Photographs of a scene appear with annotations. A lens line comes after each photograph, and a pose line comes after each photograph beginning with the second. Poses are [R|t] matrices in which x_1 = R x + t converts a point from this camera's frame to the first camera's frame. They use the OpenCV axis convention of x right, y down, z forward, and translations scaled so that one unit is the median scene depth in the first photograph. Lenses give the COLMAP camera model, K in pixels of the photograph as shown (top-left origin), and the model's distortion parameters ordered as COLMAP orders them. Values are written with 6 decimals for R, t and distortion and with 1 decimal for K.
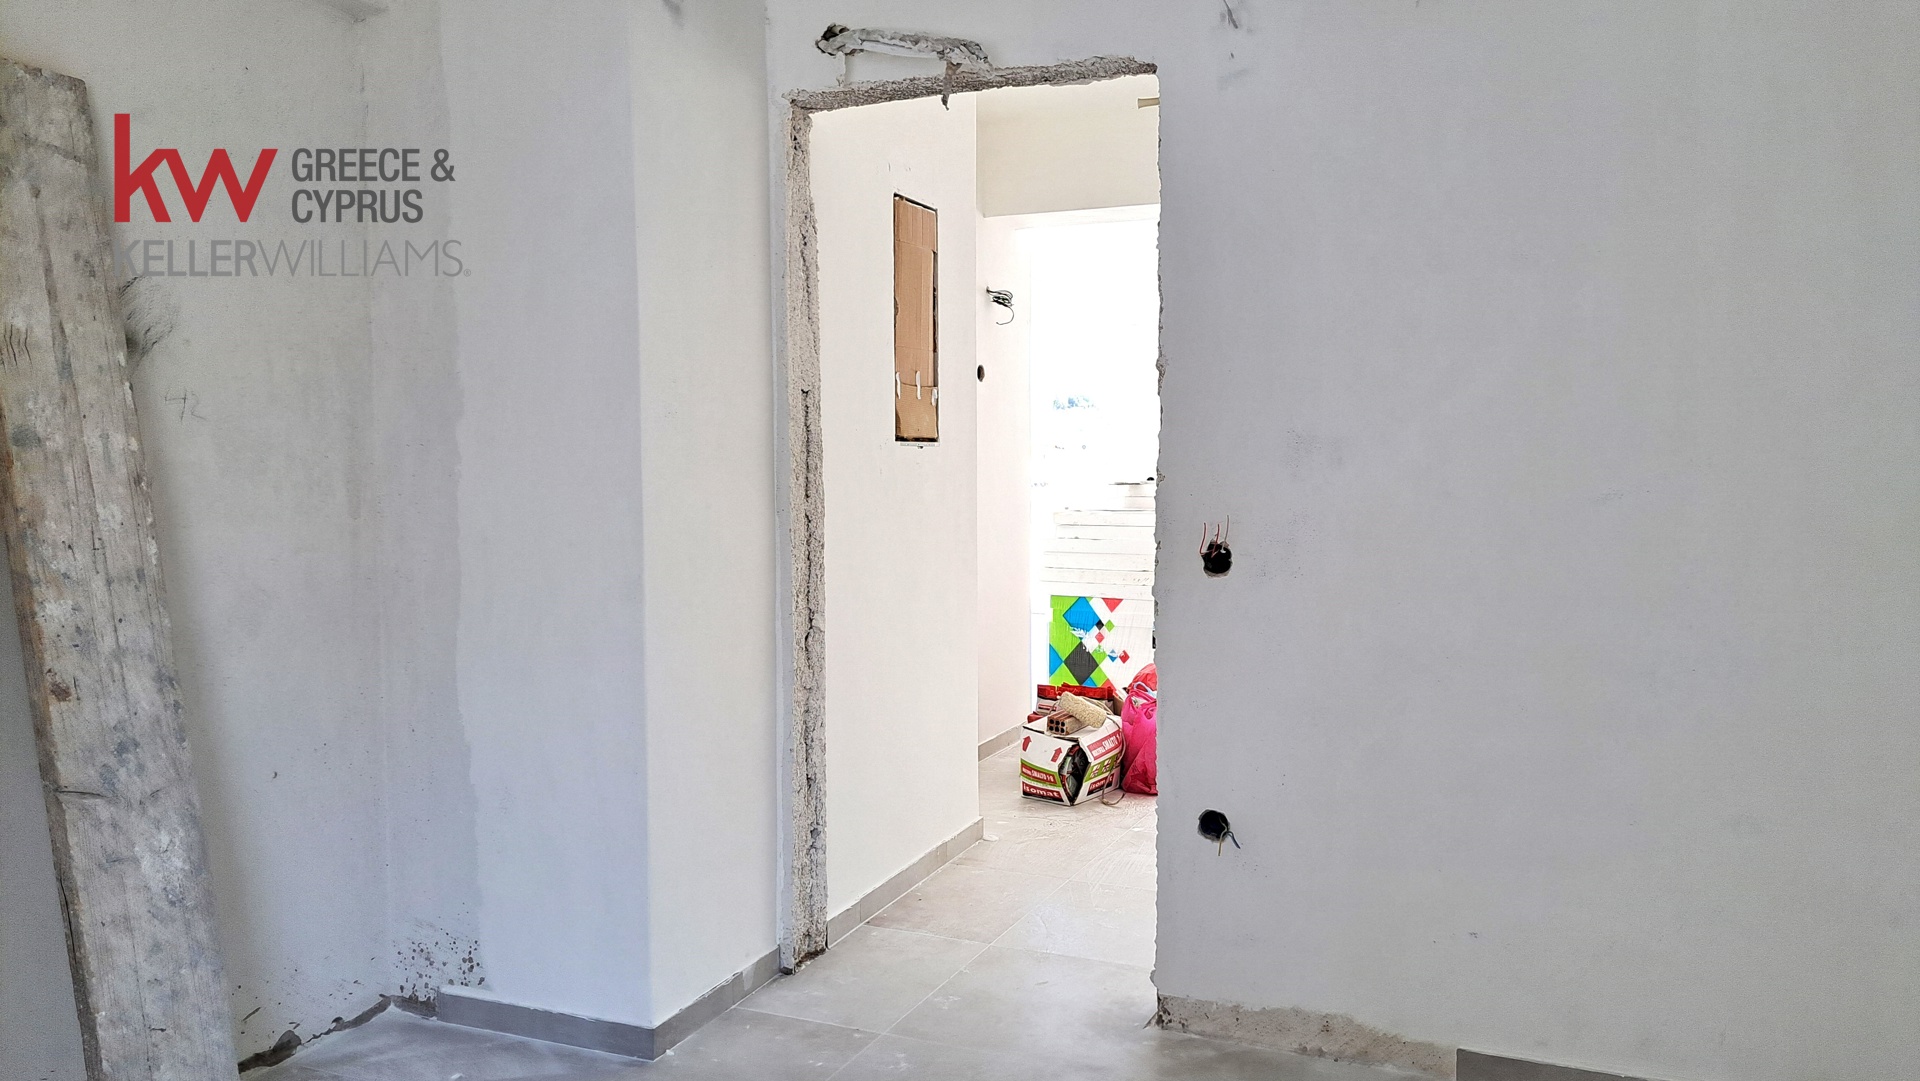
lens RADIAL K [[1418.7, 0, 960.7], [0, 1418.7, 538.6], [0, 0, 1]] dist [0.053330, -0.005478]
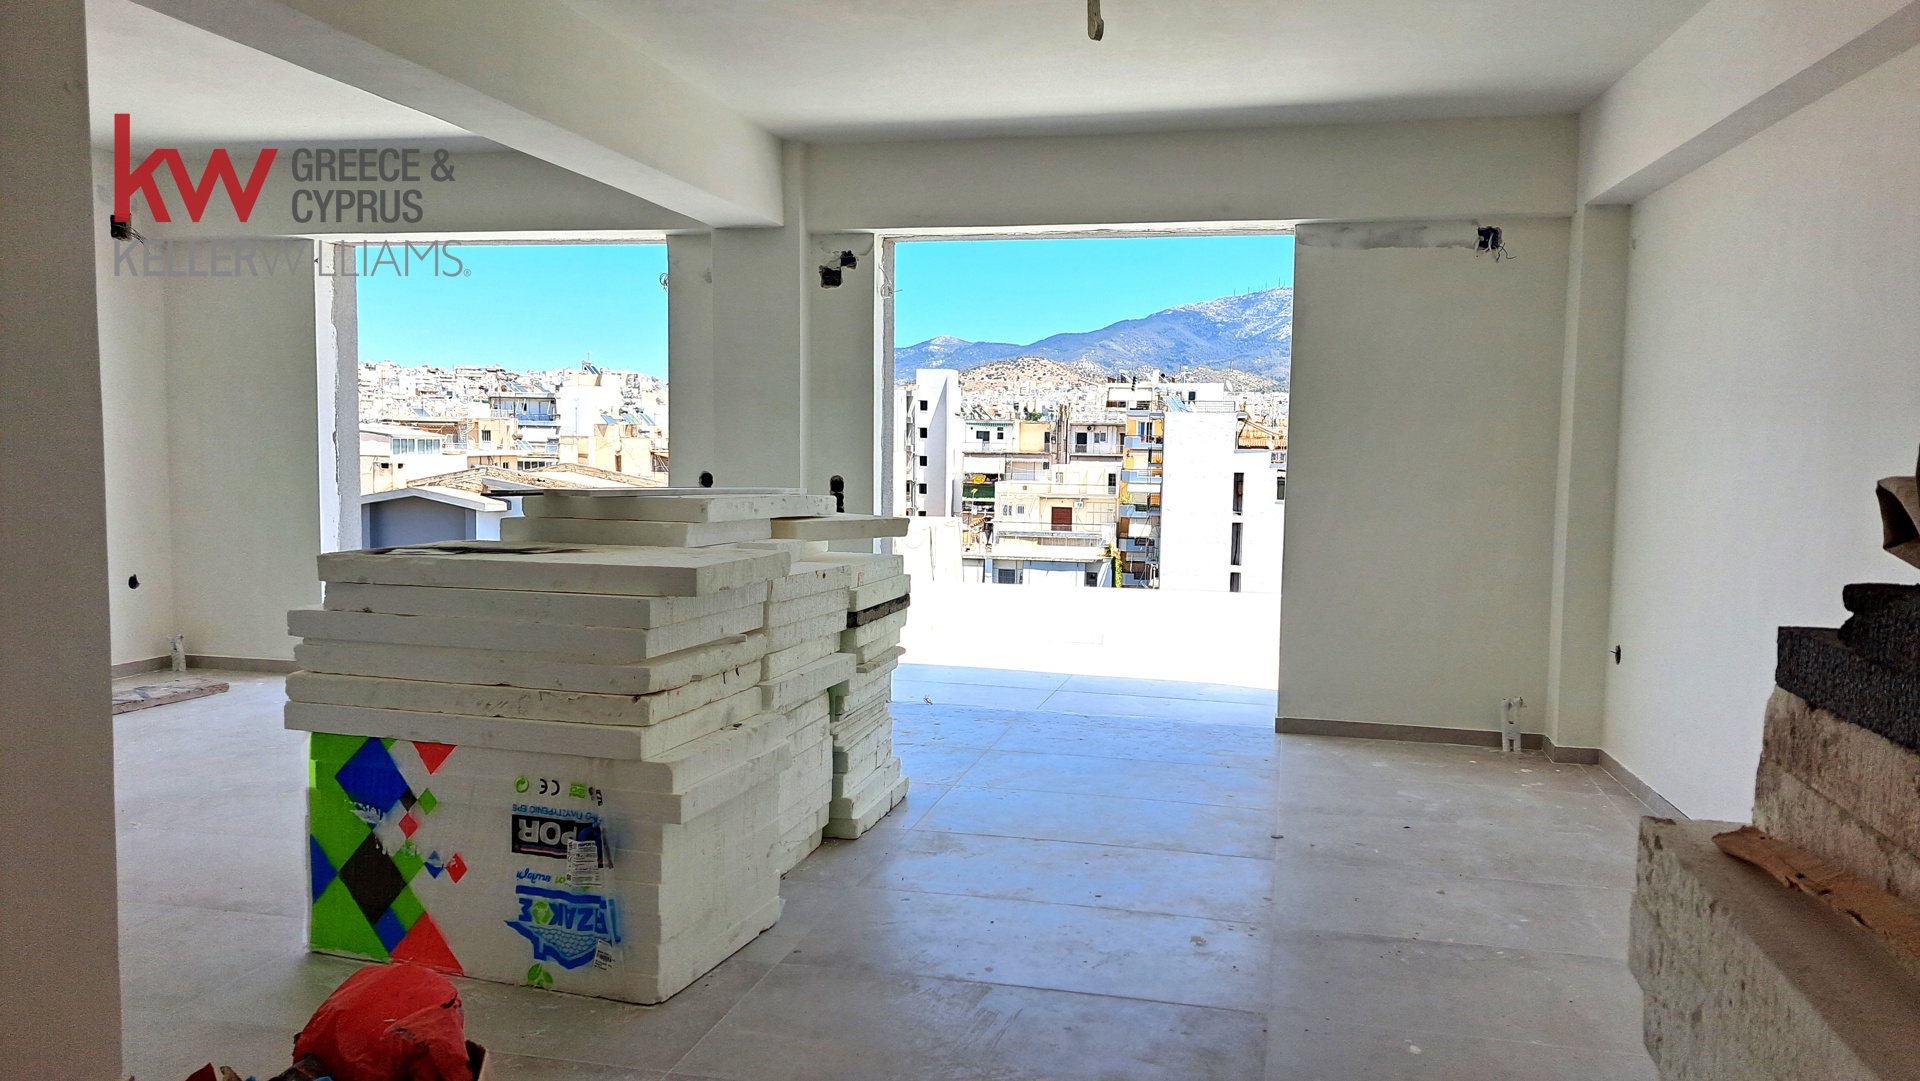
lens RADIAL K [[1418.7, 0, 954.0], [0, 1418.7, 539.9], [0, 0, 1]] dist [0.053330, -0.005478]
pose [[0.976433, 0.005068, 0.215761, 0.328273], [-0.007535, 0.999915, 0.010613, -0.060120], [-0.215689, -0.011988, 0.976389, 0.954405]]
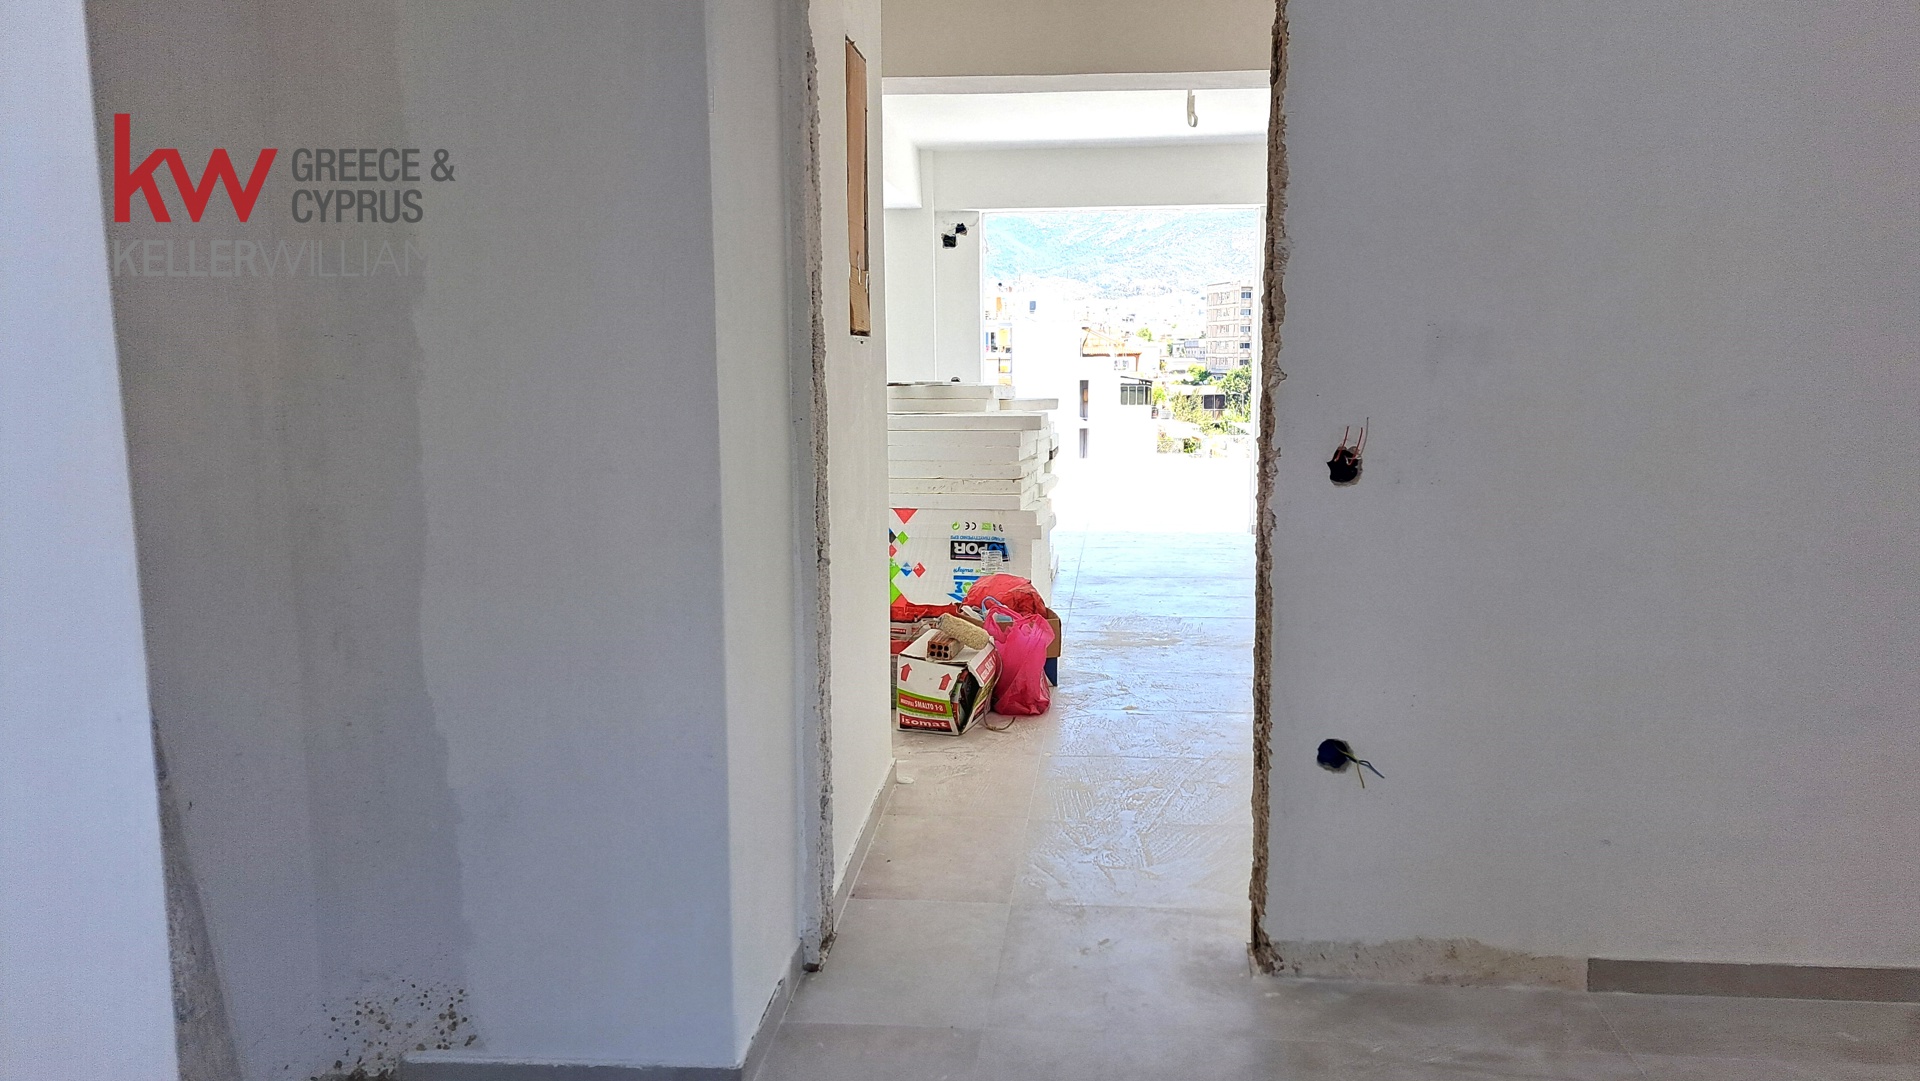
lens RADIAL K [[1418.7, 0, 964.8], [0, 1418.7, 539.3], [0, 0, 1]] dist [0.053330, -0.005478]
pose [[0.942635, -0.041096, 0.331285, -0.317922], [0.018089, 0.997223, 0.072237, -0.008476], [-0.333333, -0.062101, 0.940762, 0.200247]]
